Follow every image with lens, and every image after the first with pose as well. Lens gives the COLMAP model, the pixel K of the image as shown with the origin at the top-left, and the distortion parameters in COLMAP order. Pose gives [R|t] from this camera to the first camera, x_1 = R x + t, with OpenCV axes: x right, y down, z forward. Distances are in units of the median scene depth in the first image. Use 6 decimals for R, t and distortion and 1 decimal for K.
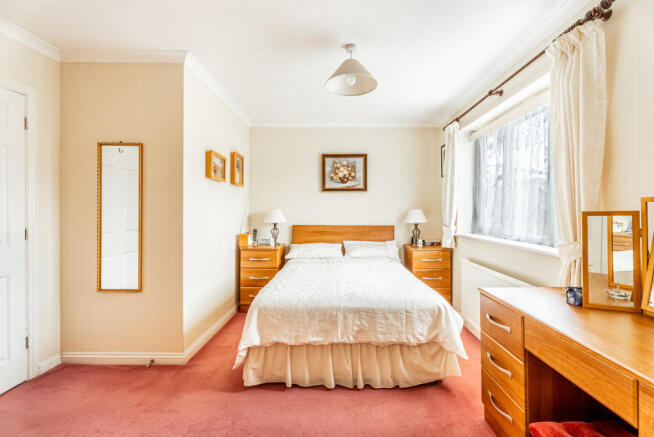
lens RADIAL K [[298.1, 0, 332.5], [0, 298.1, 215.1], [0, 0, 1]] dist [-0.003802, -0.000627]
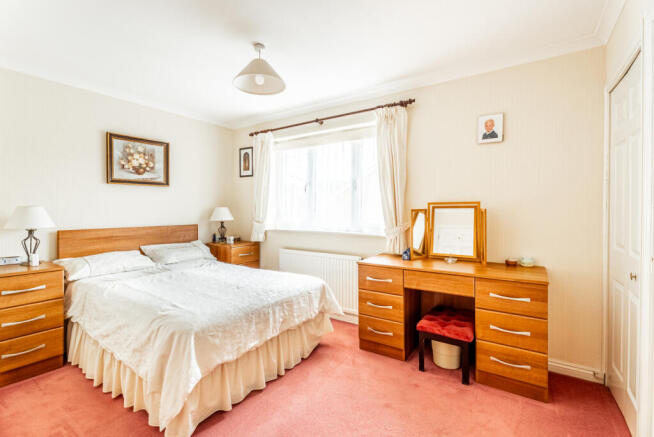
lens RADIAL K [[298.1, 0, 333.5], [0, 298.1, 213.2], [0, 0, 1]] dist [-0.003802, -0.000627]
pose [[0.547817, -0.014022, 0.836481, -0.393160], [0.011769, 0.999890, 0.009054, -0.004458], [-0.836515, 0.004885, 0.547922, 0.144498]]
